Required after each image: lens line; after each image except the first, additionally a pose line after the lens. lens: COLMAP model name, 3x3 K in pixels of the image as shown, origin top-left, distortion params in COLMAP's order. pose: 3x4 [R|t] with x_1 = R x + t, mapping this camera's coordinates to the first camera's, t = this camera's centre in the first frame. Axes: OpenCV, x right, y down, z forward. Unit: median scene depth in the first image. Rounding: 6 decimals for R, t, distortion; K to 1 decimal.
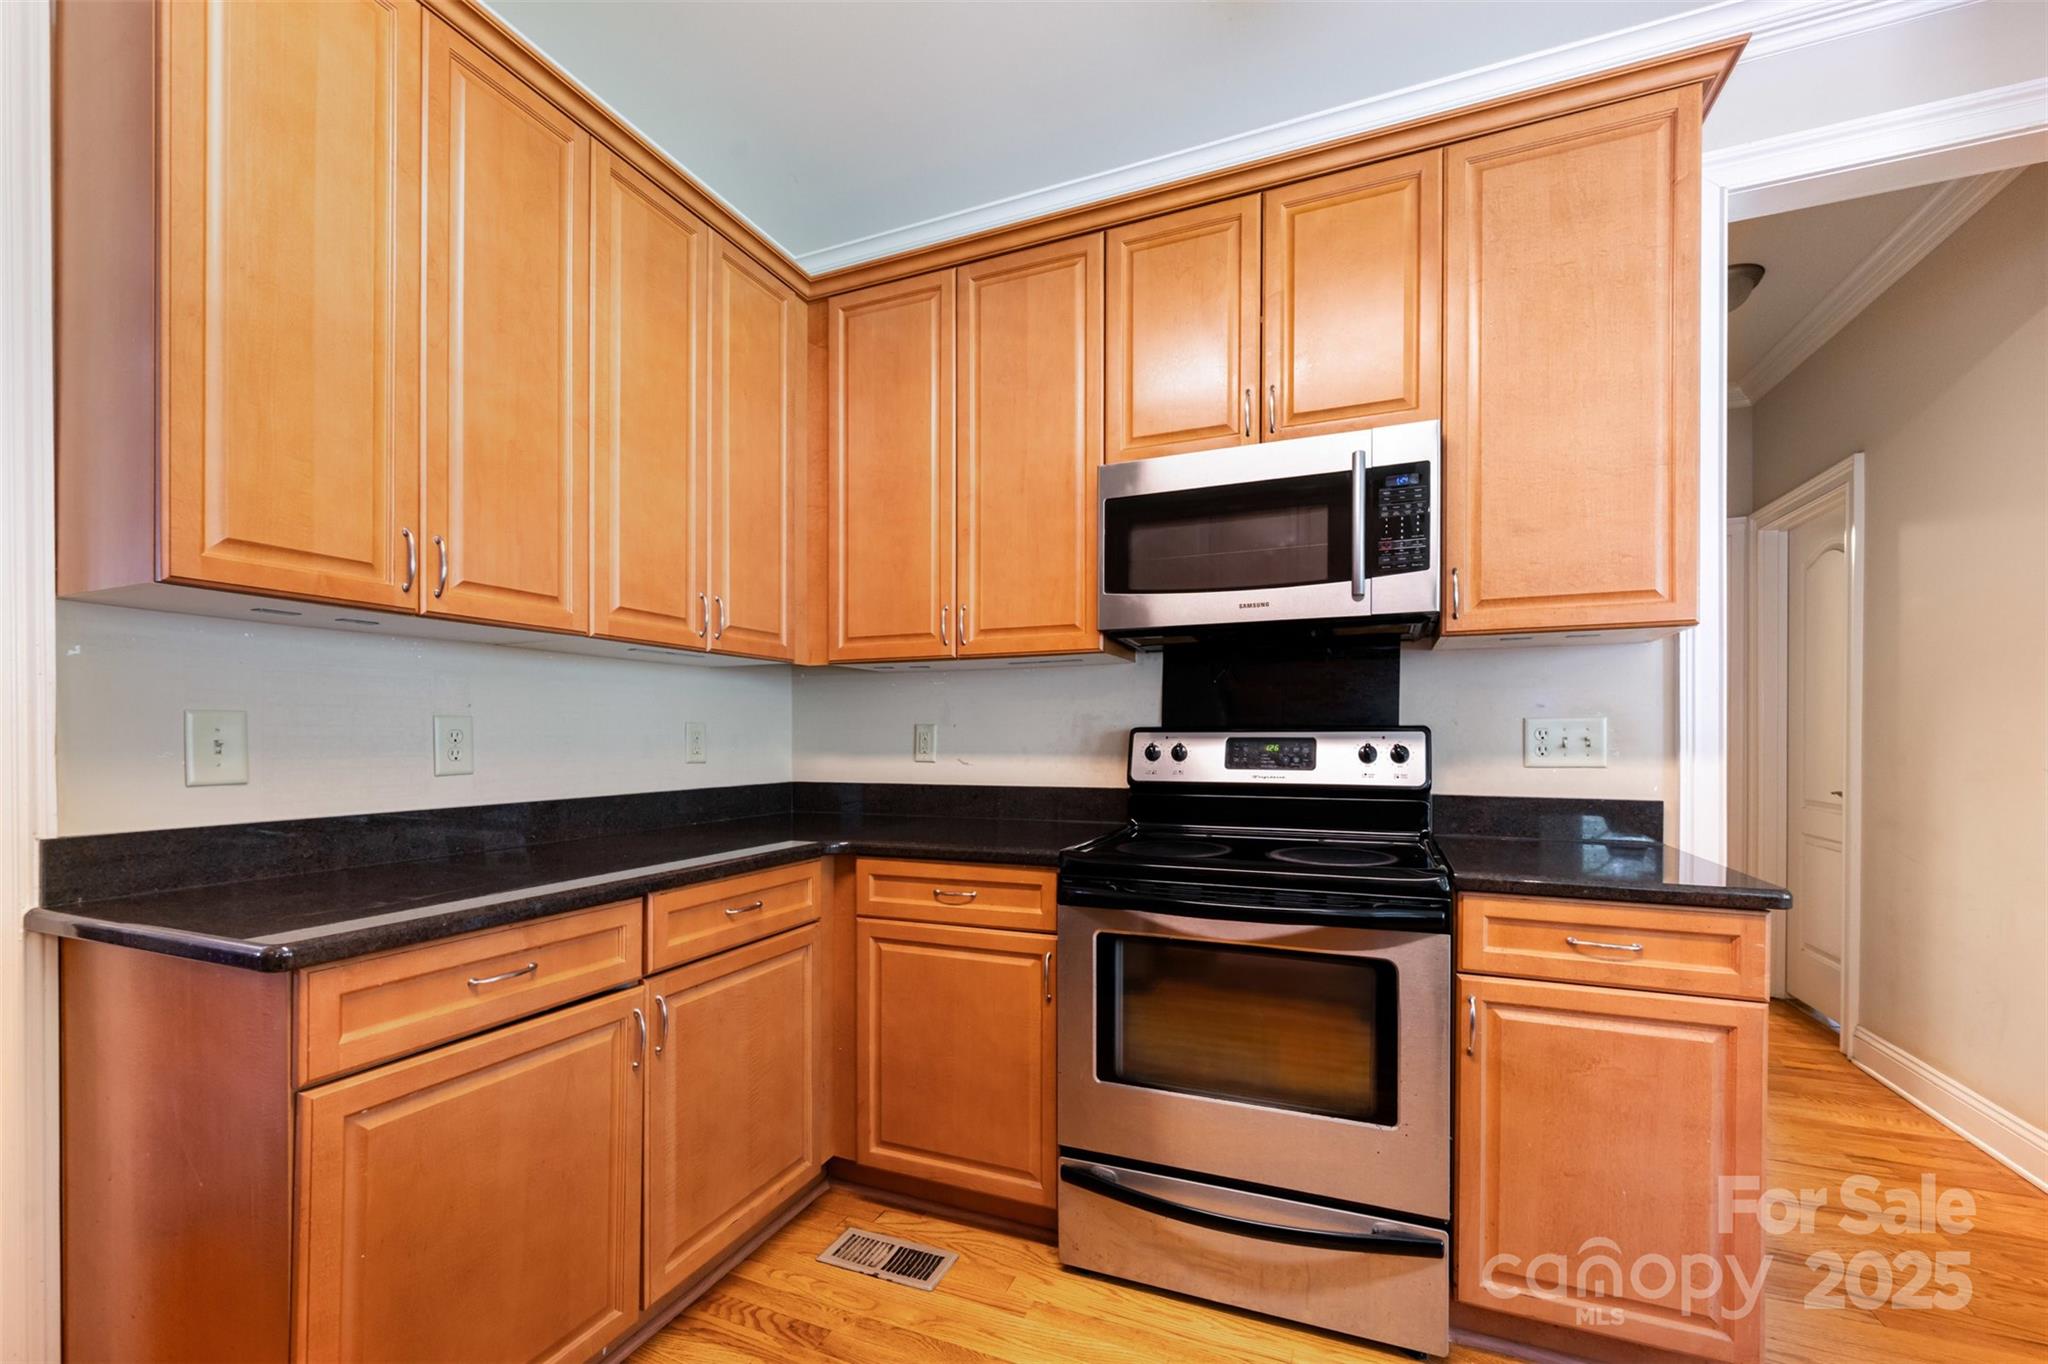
lens RADIAL K [[840.0, 0, 1027.9], [0, 840.0, 741.6], [0, 0, 1]] dist [0.000622, -0.000223]
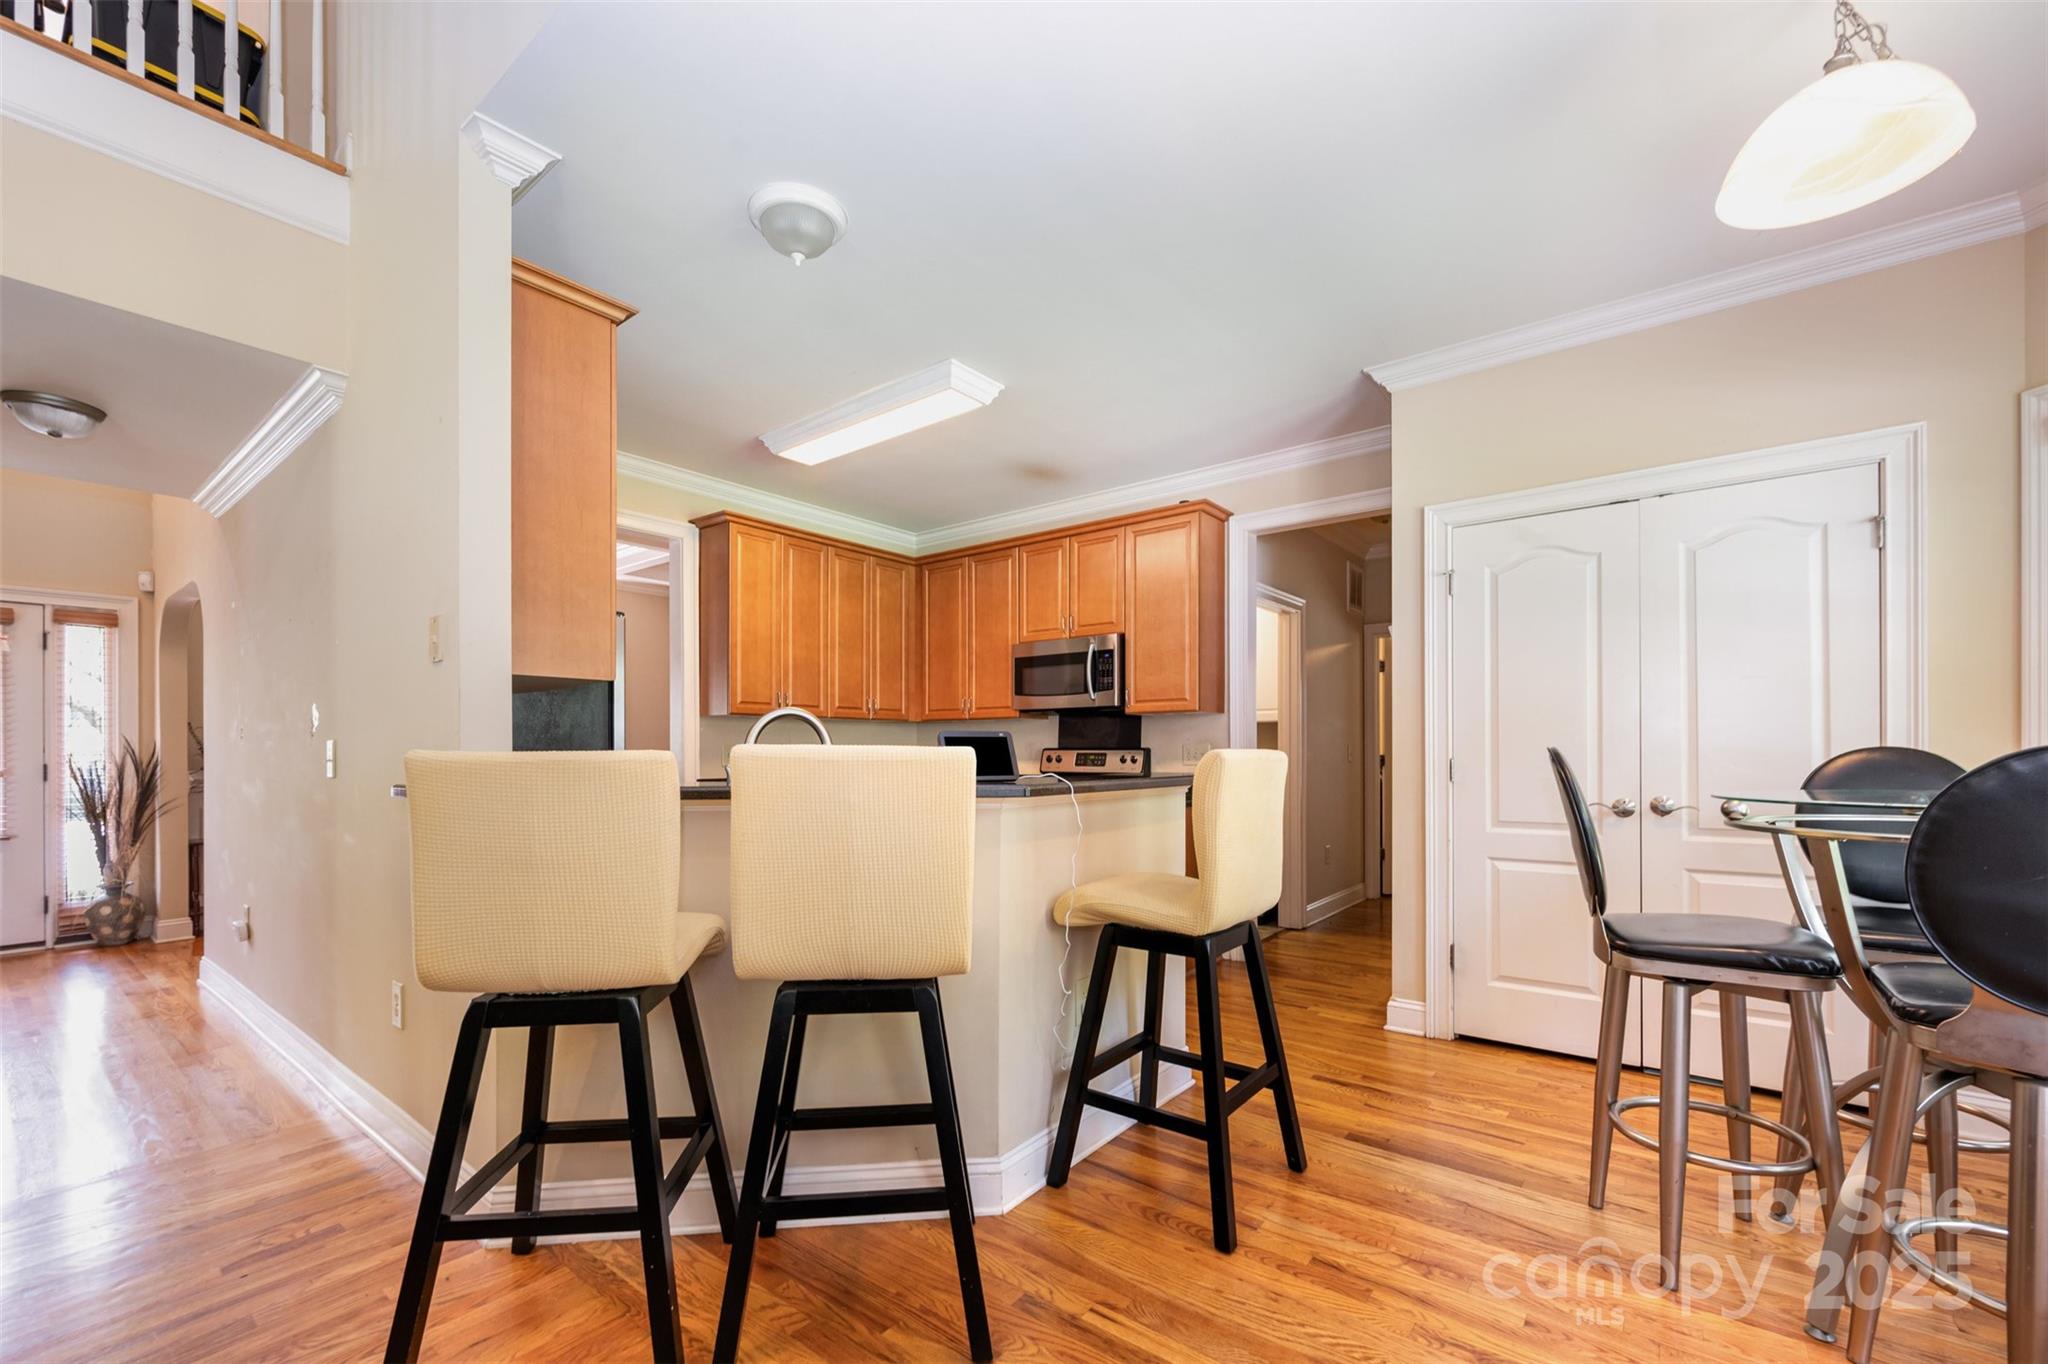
lens RADIAL K [[840.0, 0, 1024.0], [0, 840.0, 755.3], [0, 0, 1]] dist [0.000622, -0.000223]
pose [[0.963664, 0.000621, -0.267117, 0.781815], [-0.000452, 1.000000, 0.000695, 0.000538], [0.267117, -0.000549, 0.963664, -1.393968]]
